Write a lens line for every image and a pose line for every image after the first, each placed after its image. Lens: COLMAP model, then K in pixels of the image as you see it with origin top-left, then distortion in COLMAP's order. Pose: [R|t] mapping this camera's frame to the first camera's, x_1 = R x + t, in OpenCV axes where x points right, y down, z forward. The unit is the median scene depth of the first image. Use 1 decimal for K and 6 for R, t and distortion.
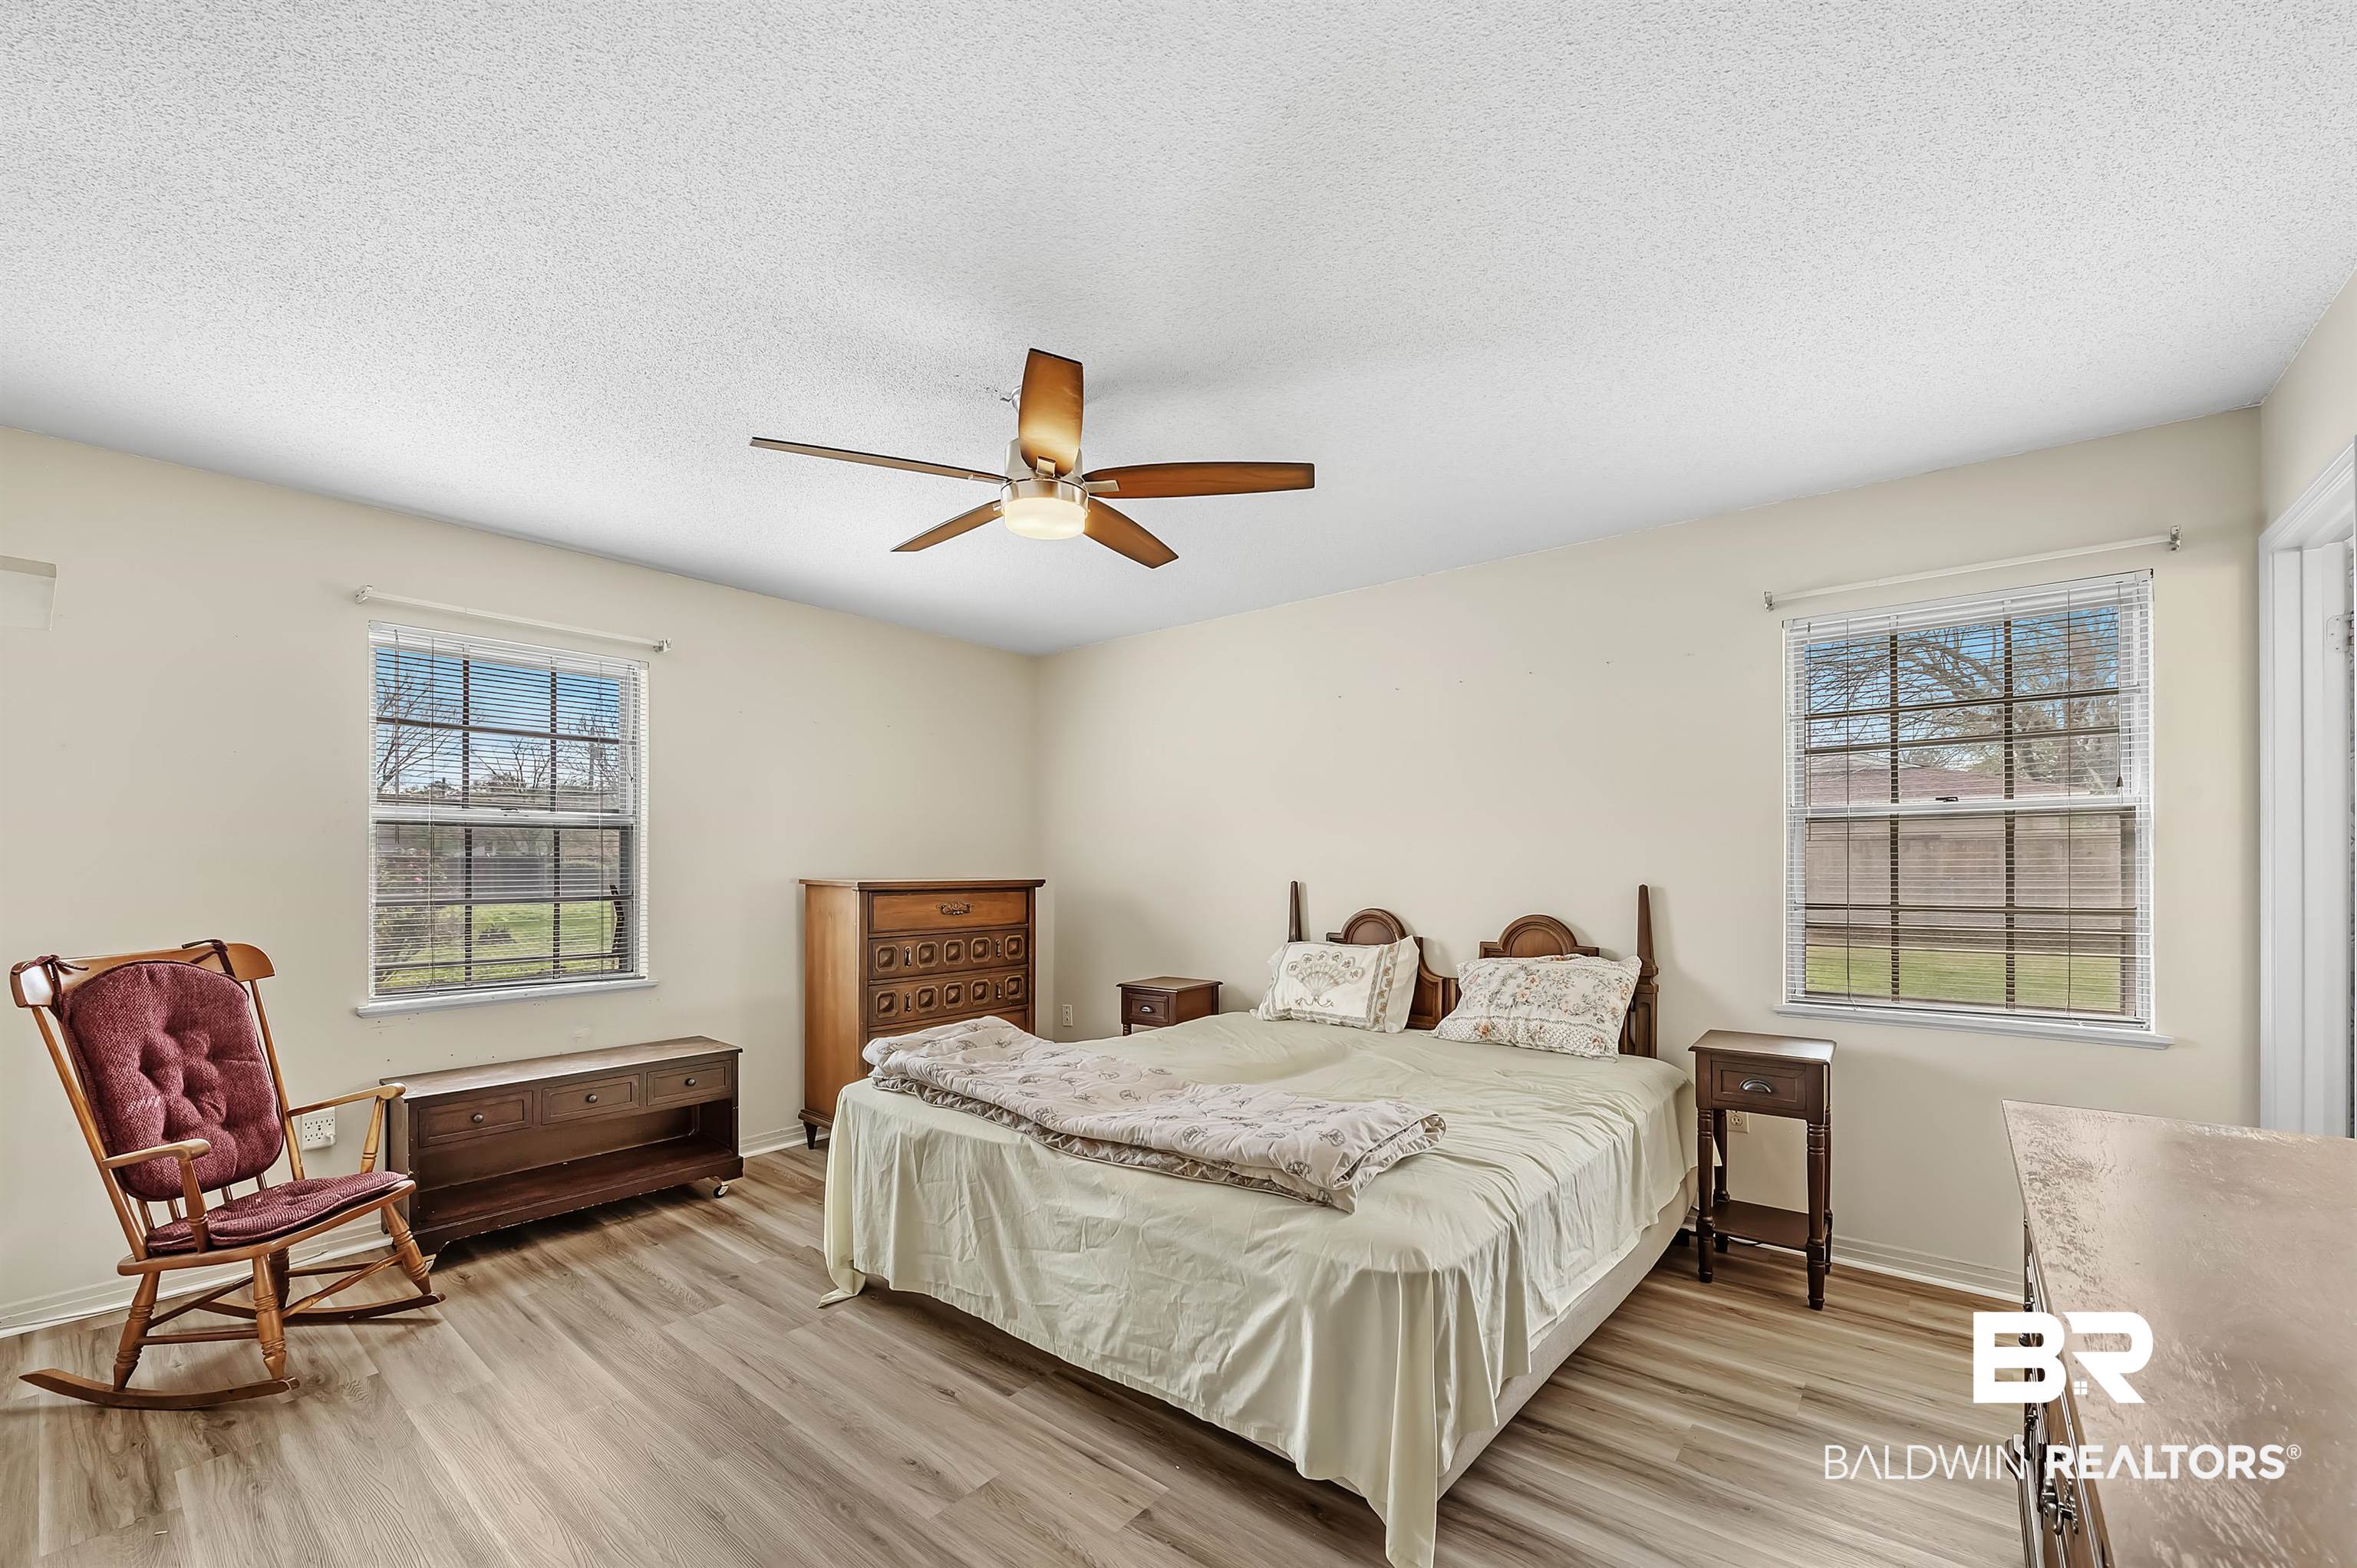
lens RADIAL K [[929.9, 0, 1204.0], [0, 929.9, 855.6], [0, 0, 1]] dist [-0.004212, -0.000507]
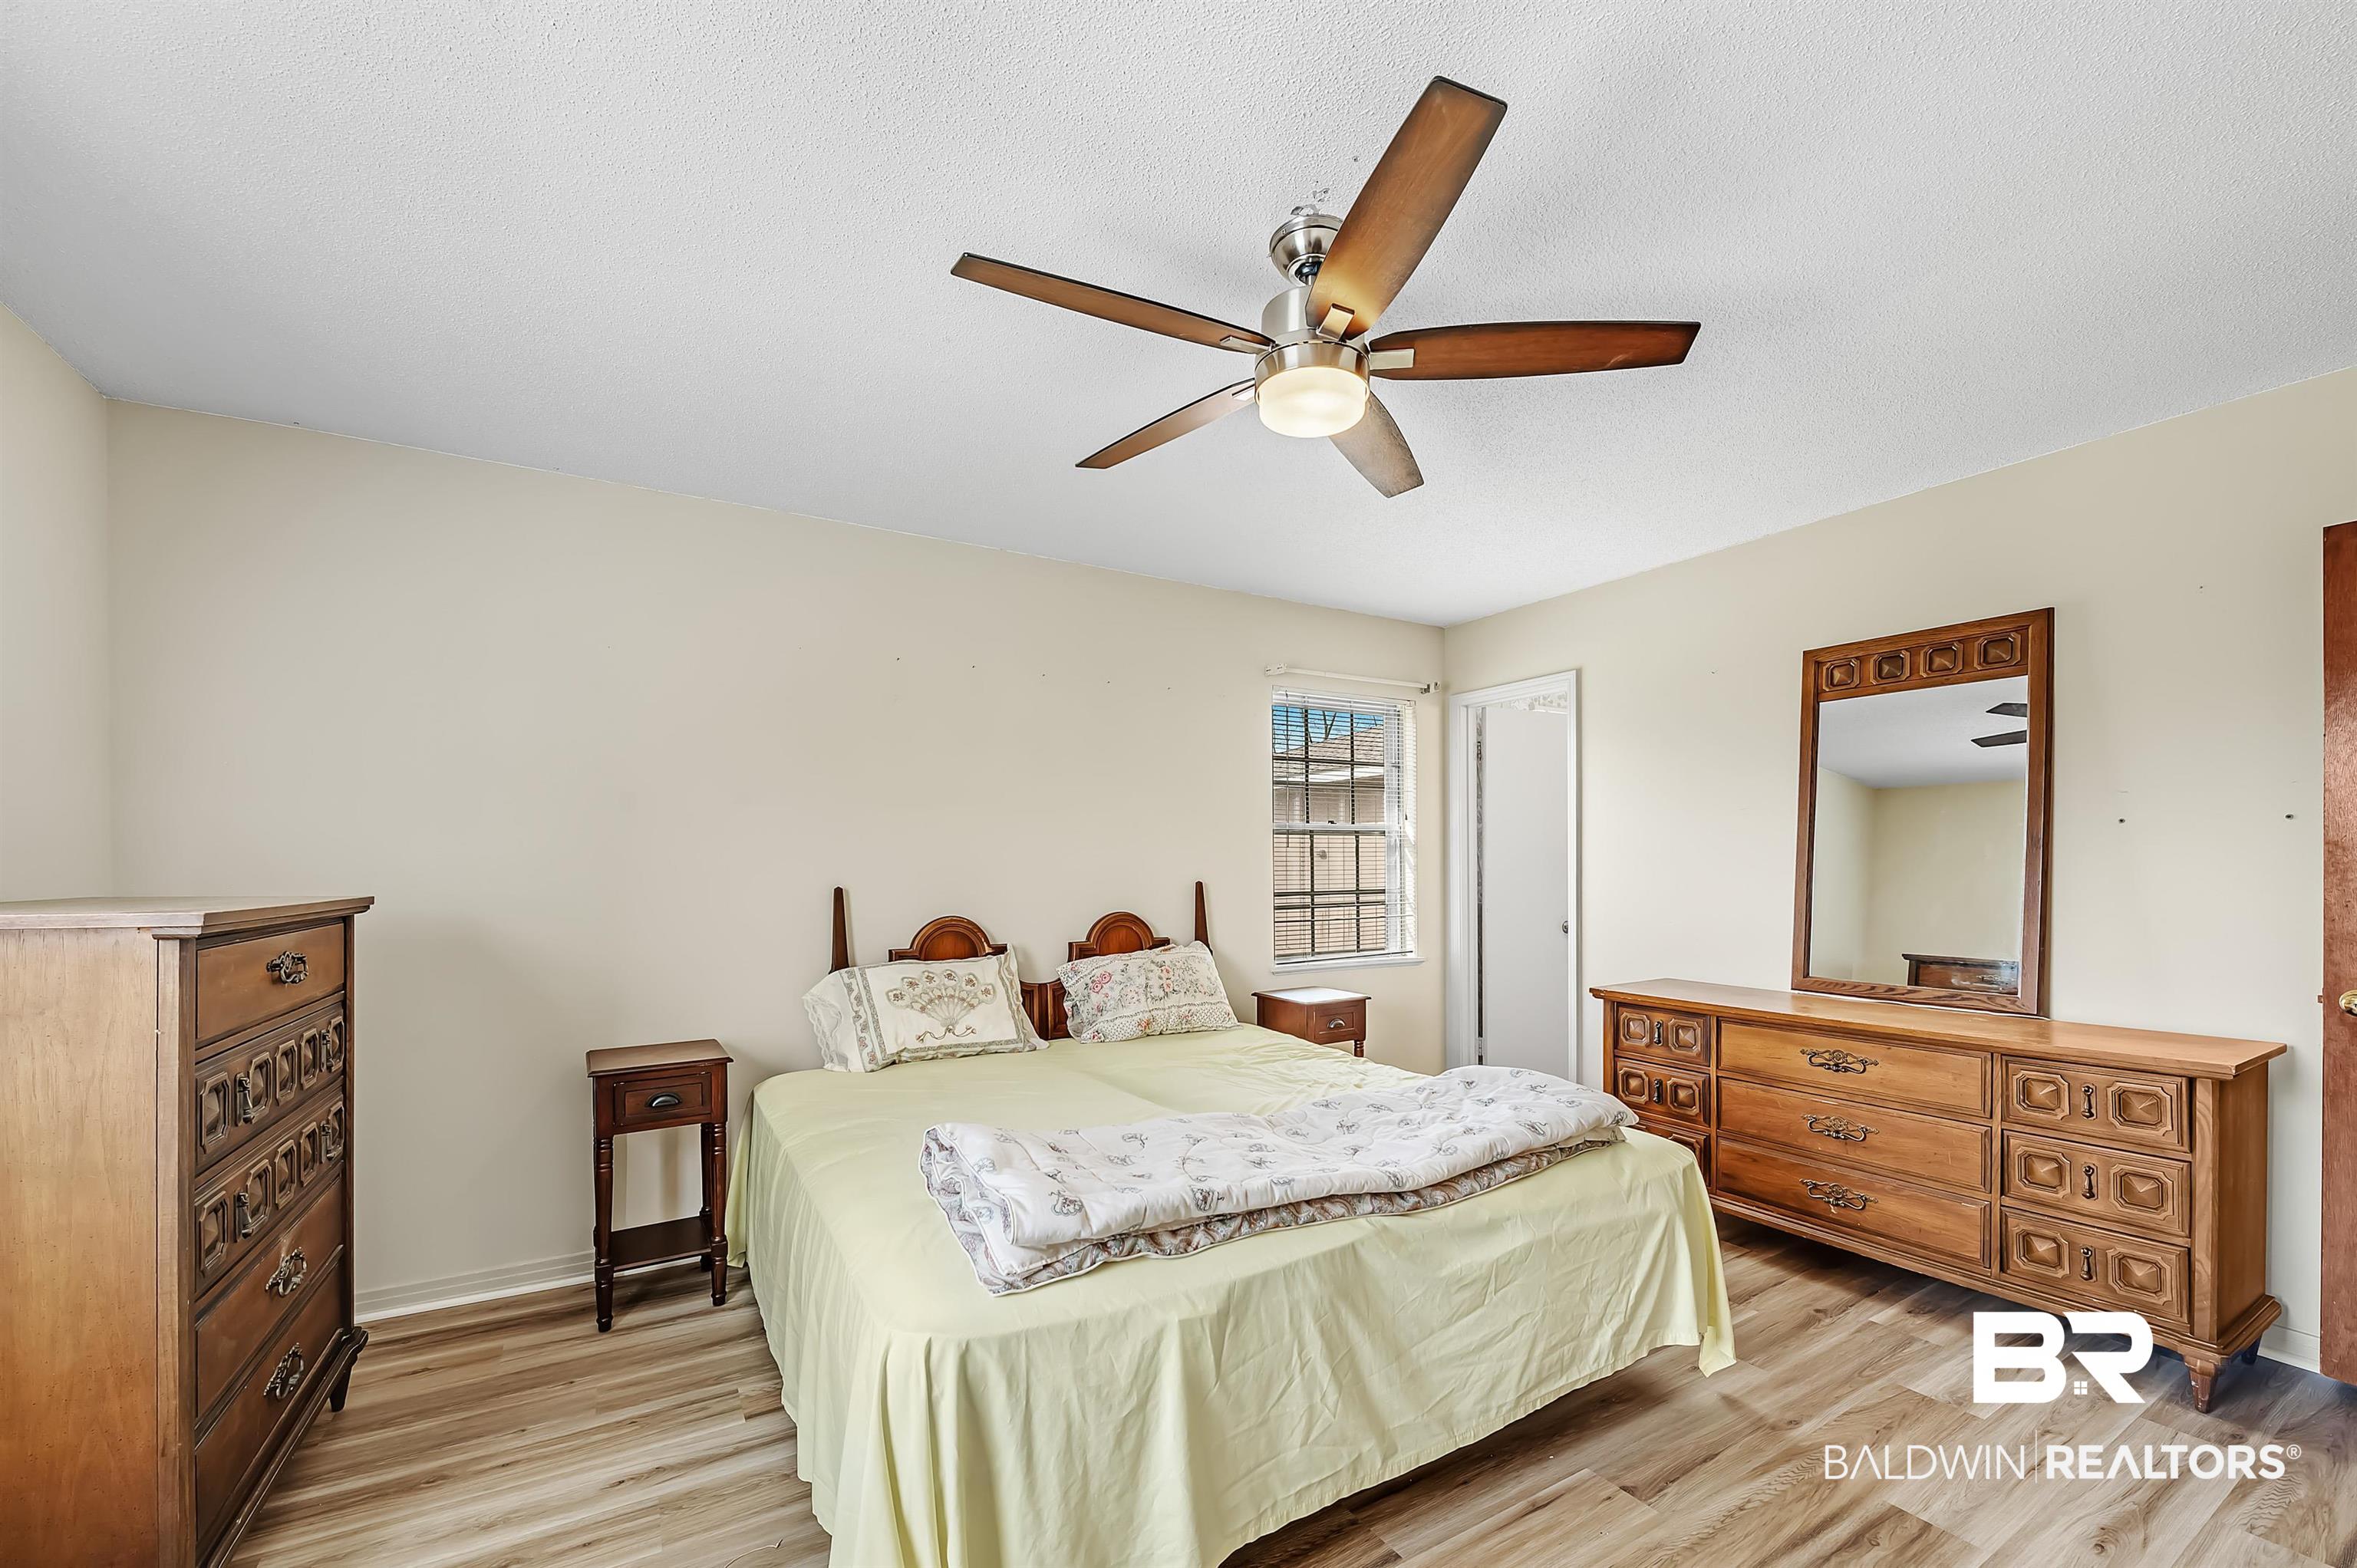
lens RADIAL K [[929.9, 0, 1174.6], [0, 929.9, 862.7], [0, 0, 1]] dist [-0.004212, -0.000507]
pose [[0.365227, 0.001463, 0.930917, -0.925055], [-0.004425, 0.999990, 0.000164, 0.010348], [-0.930908, -0.004180, 0.365230, 0.837954]]
